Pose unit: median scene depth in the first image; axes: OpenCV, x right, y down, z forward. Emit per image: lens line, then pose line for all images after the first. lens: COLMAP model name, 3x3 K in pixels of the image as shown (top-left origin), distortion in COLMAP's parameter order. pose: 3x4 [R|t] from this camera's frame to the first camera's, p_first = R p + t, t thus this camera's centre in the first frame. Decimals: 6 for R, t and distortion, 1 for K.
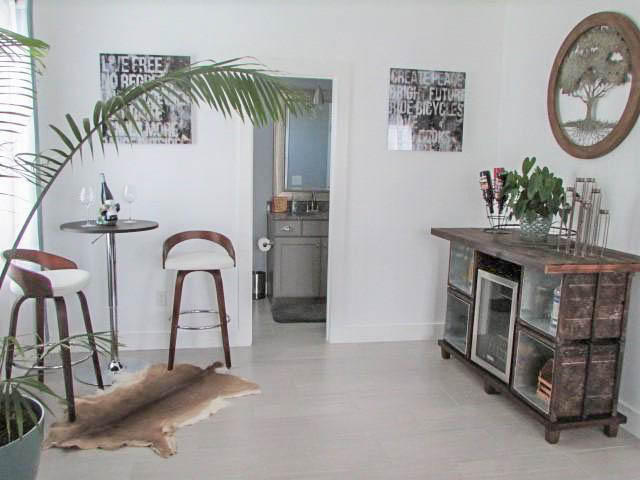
lens RADIAL K [[576.5, 0, 320.0], [0, 576.5, 240.0], [0, 0, 1]] dist [-0.005203, -0.002142]
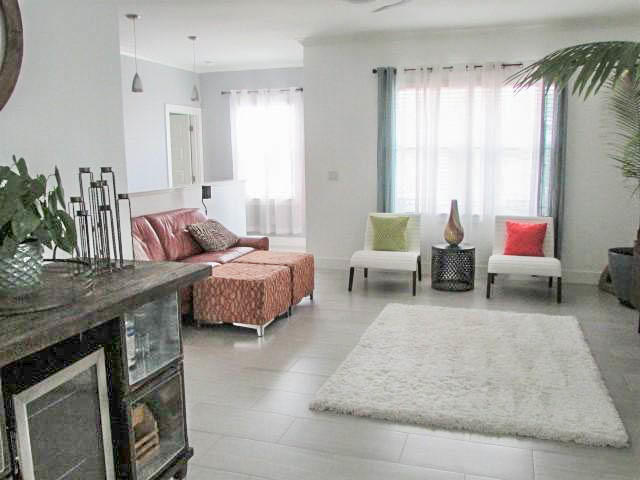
lens RADIAL K [[576.5, 0, 320.0], [0, 576.5, 240.0], [0, 0, 1]] dist [-0.005203, -0.002142]
pose [[-0.861589, -0.104803, 0.496670, -0.118947], [0.055451, 0.953166, 0.297321, -0.166398], [-0.504569, 0.283710, -0.815425, 1.123238]]
